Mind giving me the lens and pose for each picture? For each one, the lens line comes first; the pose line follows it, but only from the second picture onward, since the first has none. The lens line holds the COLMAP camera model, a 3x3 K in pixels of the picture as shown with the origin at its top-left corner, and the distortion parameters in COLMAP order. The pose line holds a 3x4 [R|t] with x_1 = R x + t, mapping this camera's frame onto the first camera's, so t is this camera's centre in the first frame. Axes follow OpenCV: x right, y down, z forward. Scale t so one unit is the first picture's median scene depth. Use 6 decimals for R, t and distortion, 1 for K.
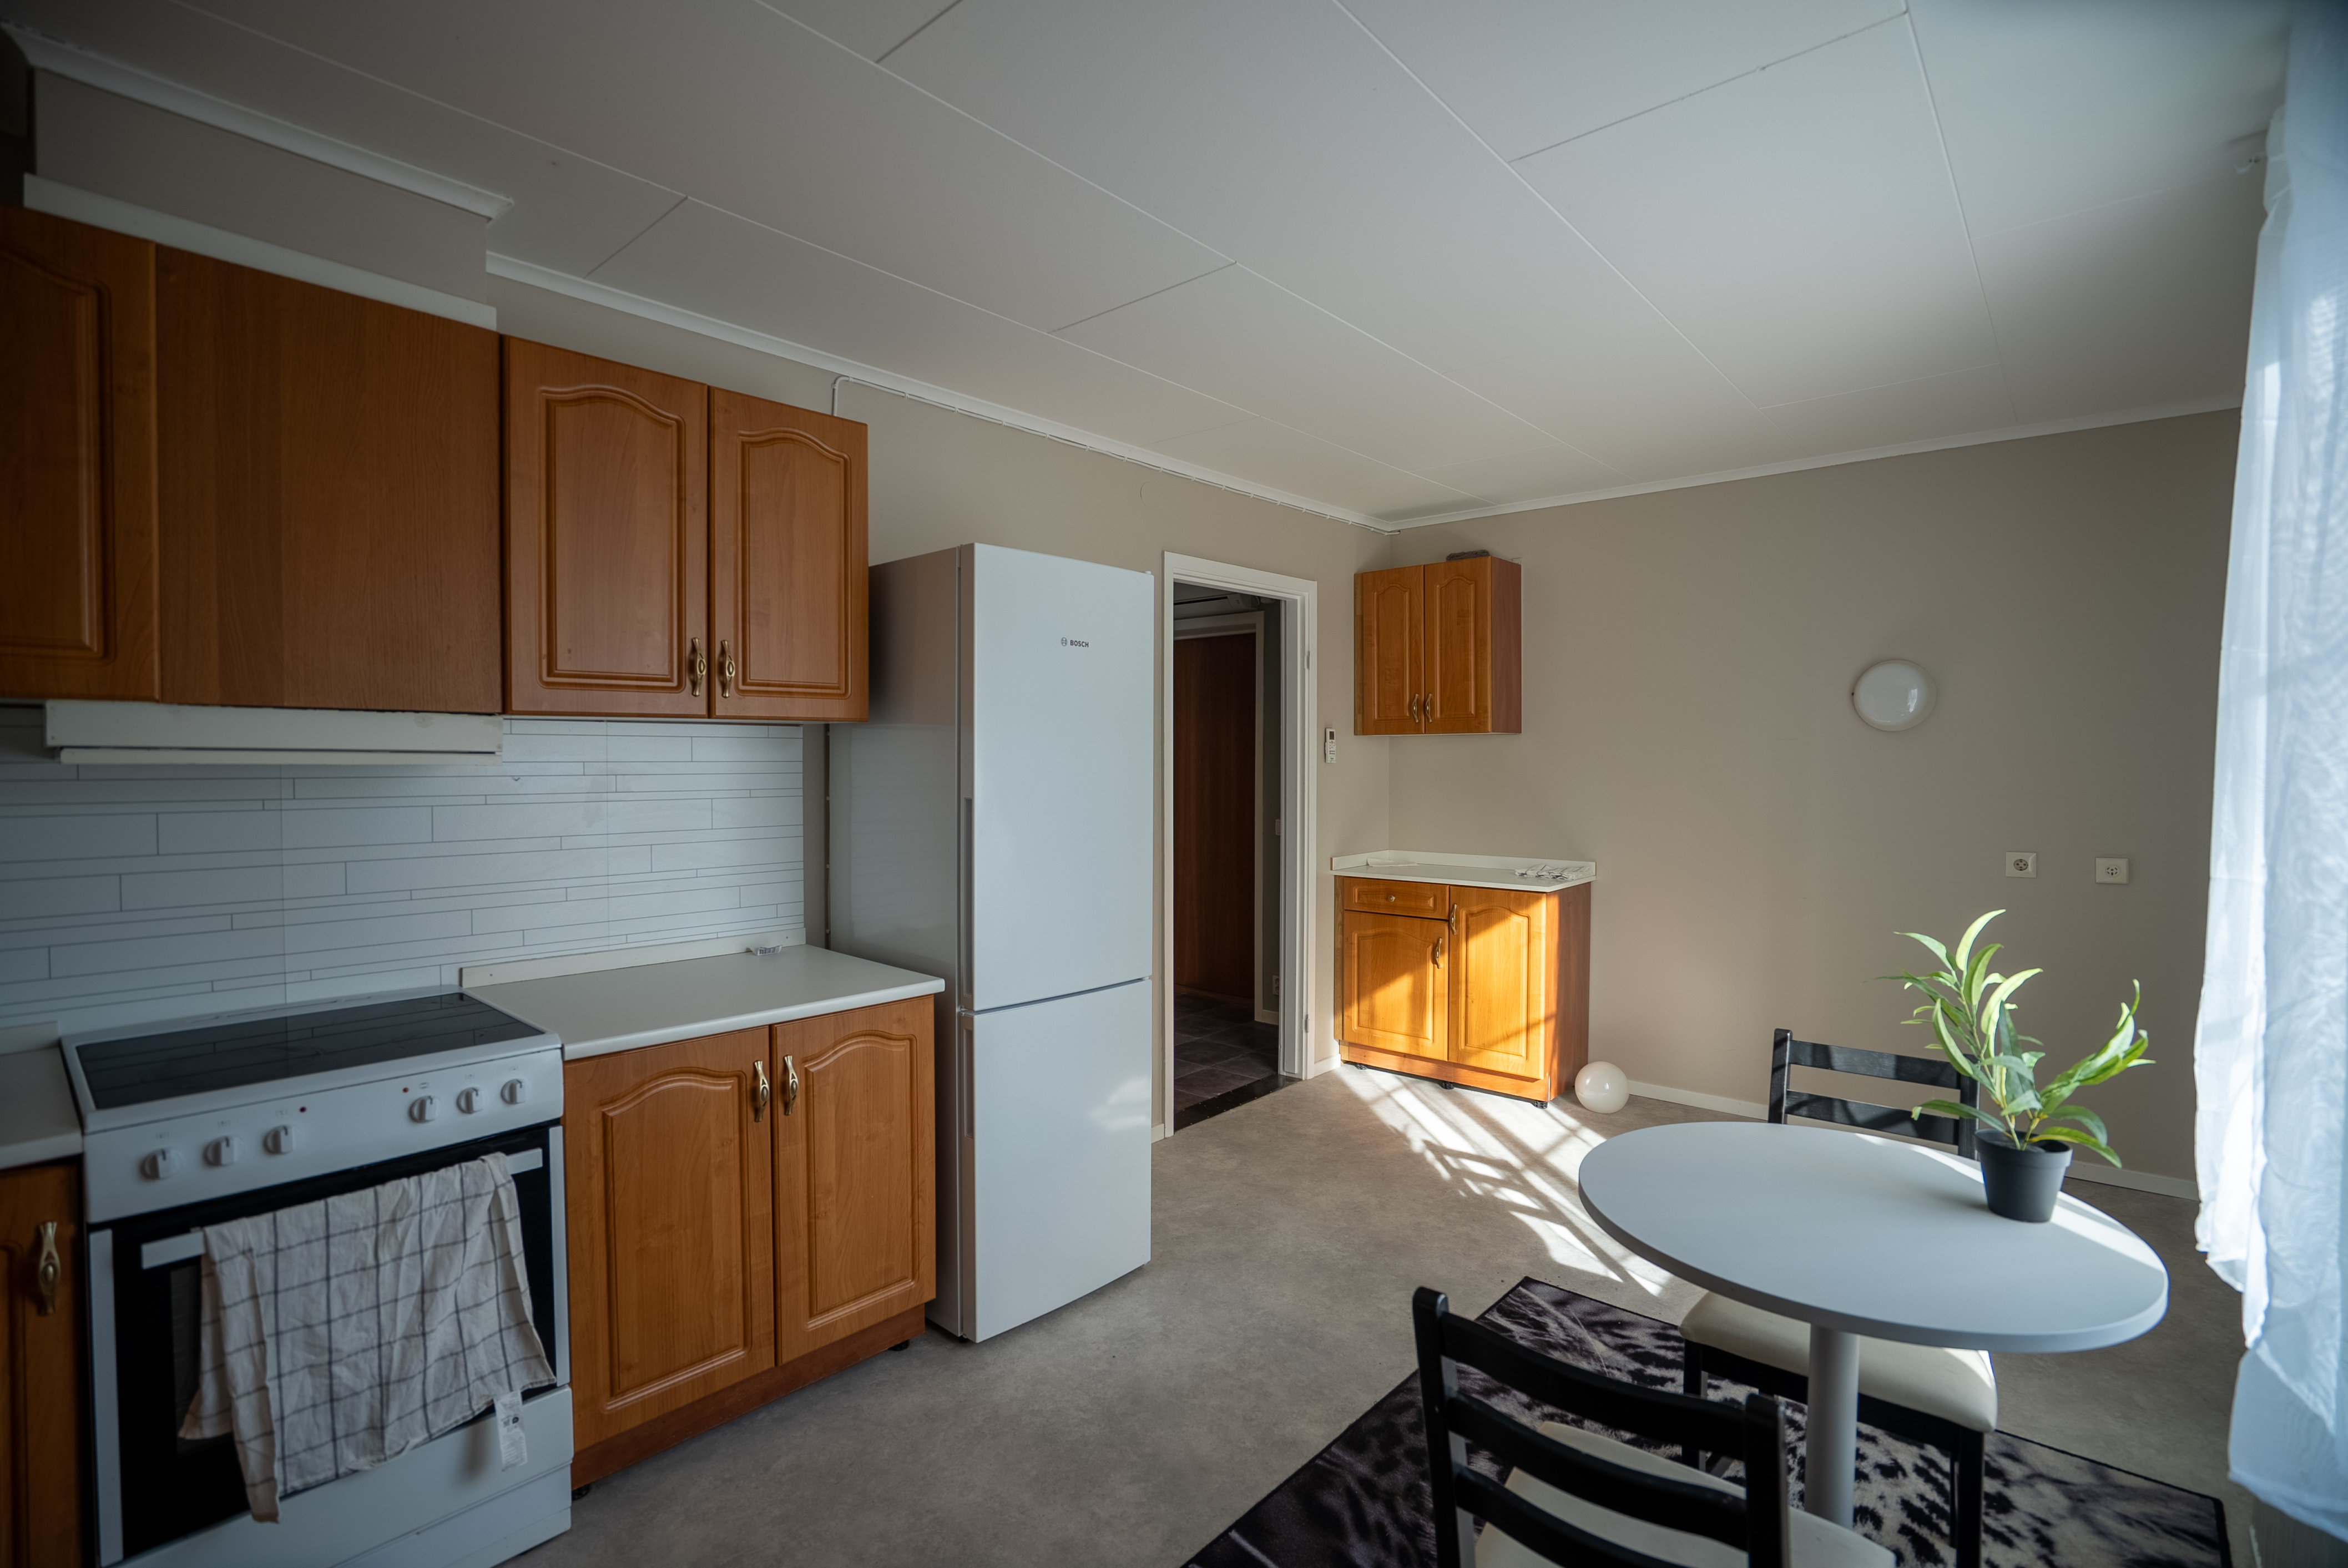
lens RADIAL K [[1082.6, 0, 1153.8], [0, 1082.6, 778.6], [0, 0, 1]] dist [-0.041593, 0.003533]
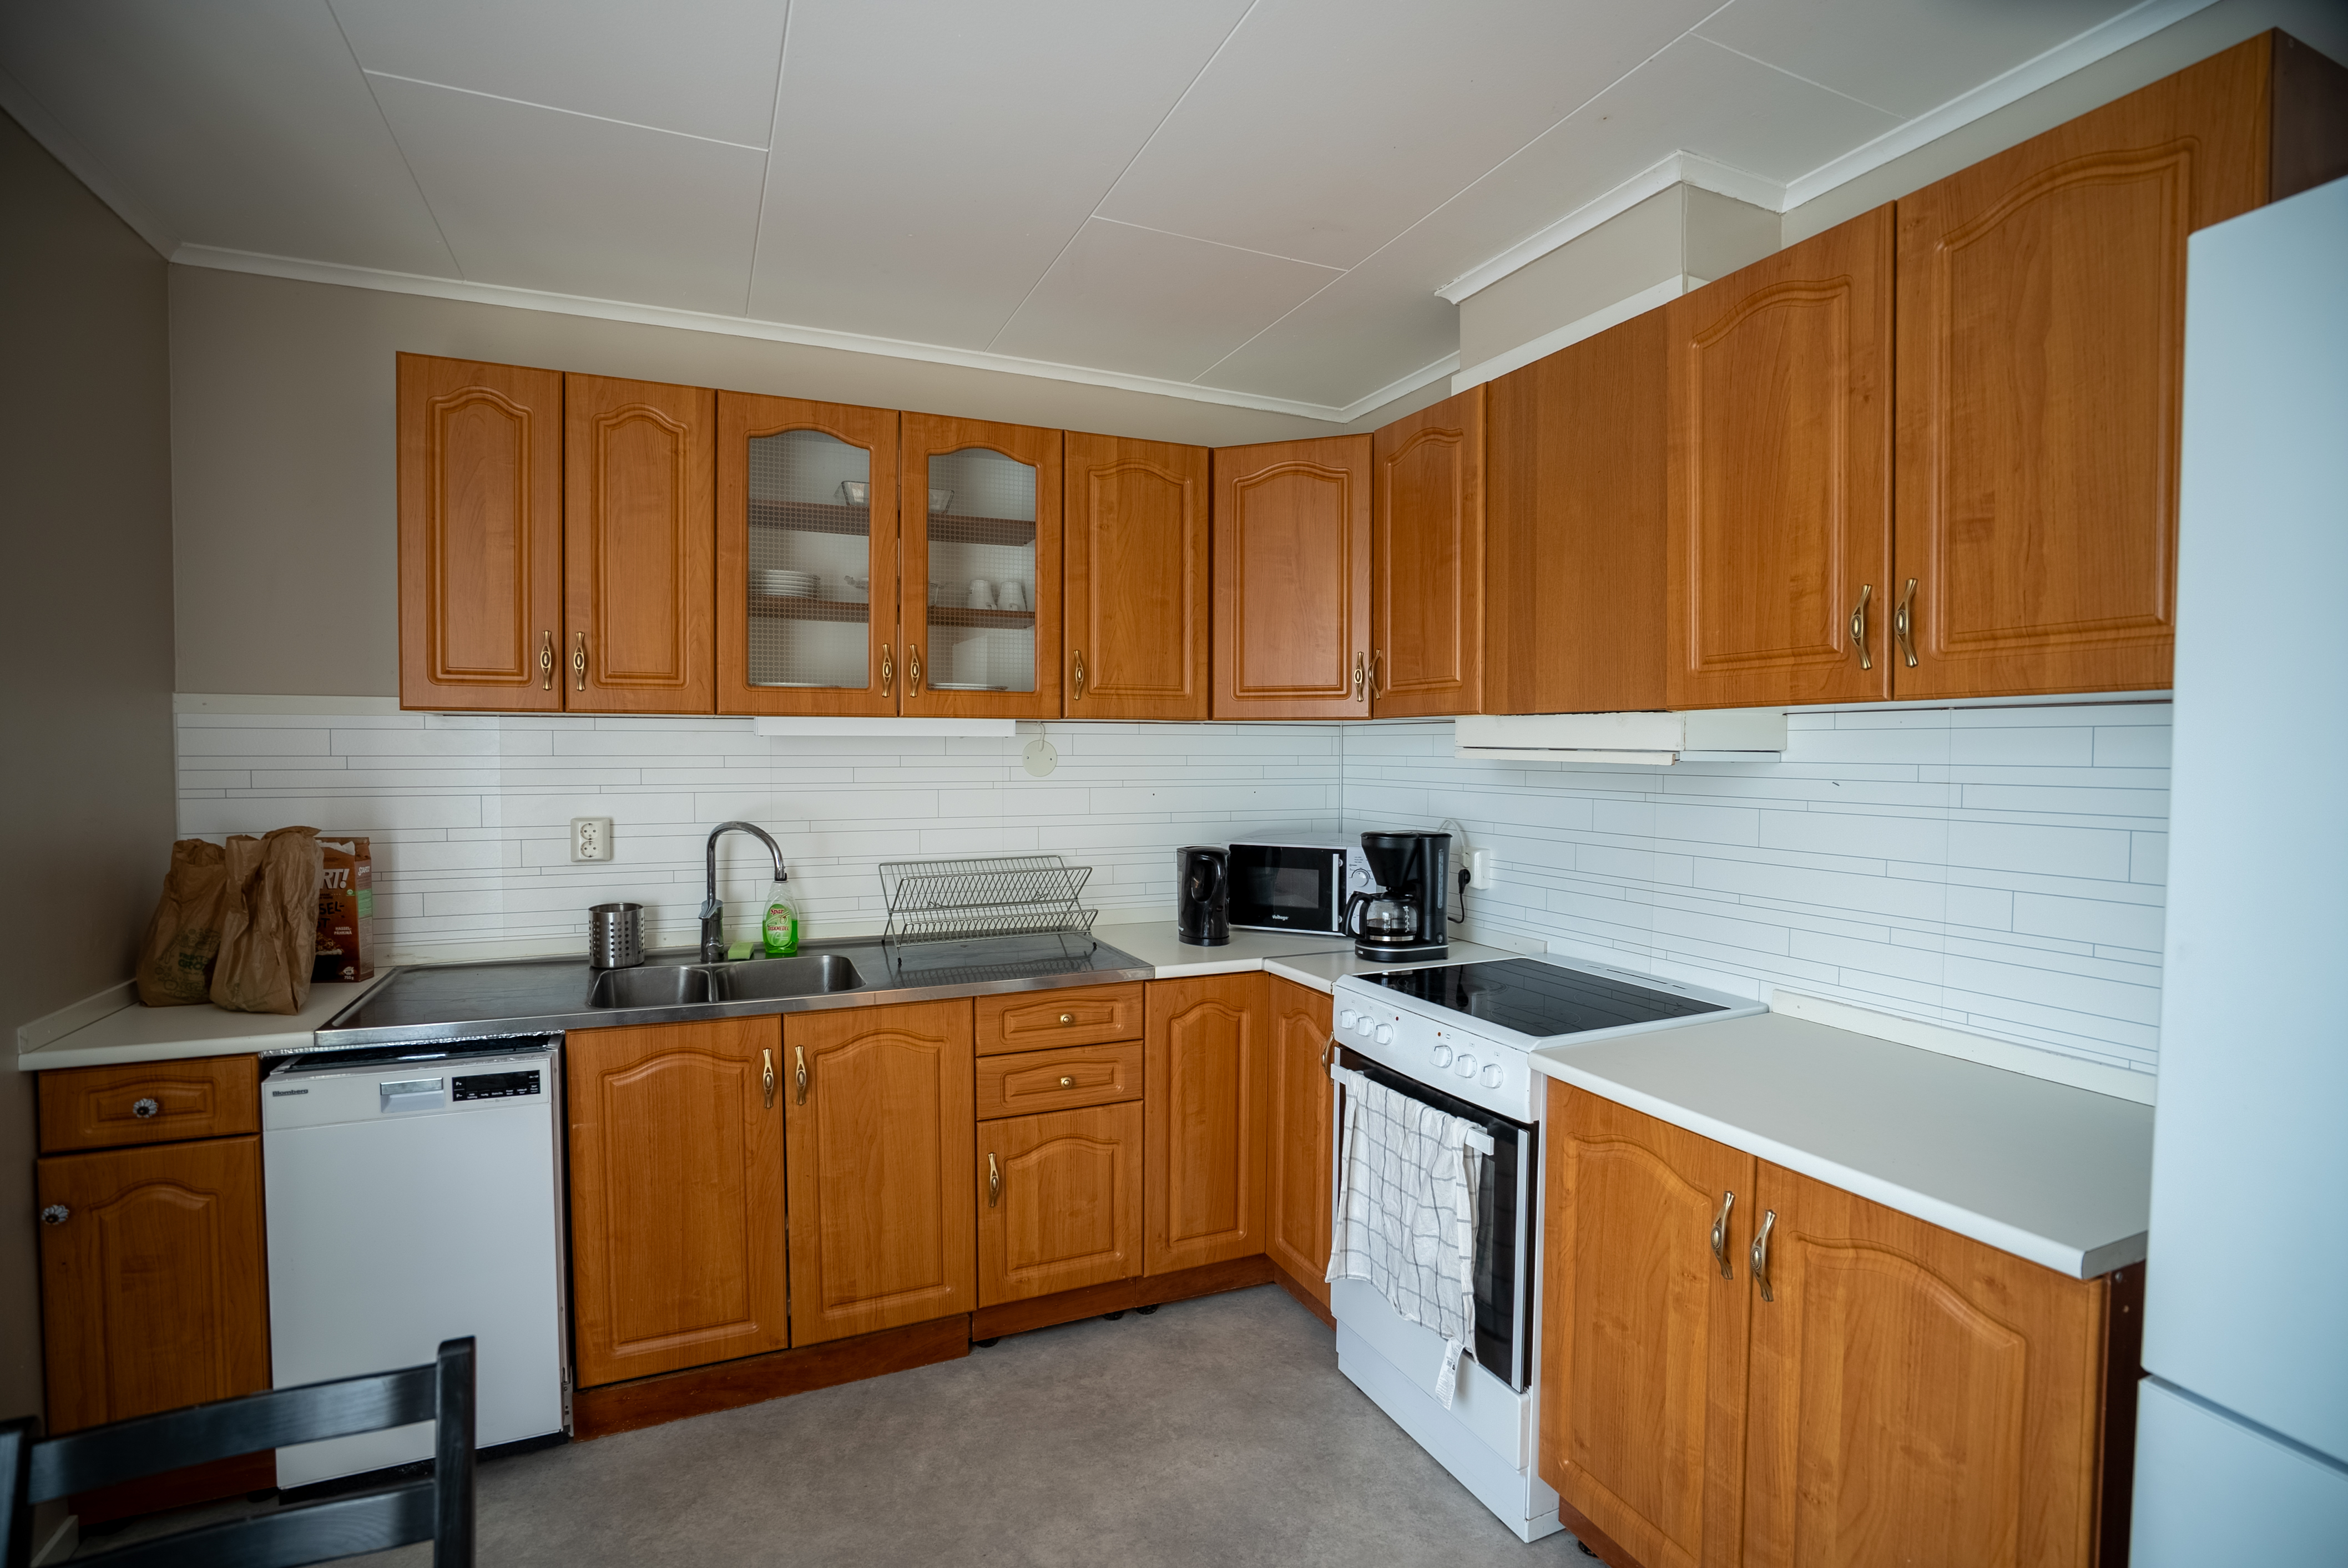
lens RADIAL K [[1082.6, 0, 1152.6], [0, 1082.6, 773.9], [0, 0, 1]] dist [-0.041593, 0.003533]
pose [[-0.429588, 0.030739, -0.902502, 0.536876], [-0.009943, 0.999199, 0.038765, -0.046851], [0.902970, 0.025627, -0.428939, 1.233511]]
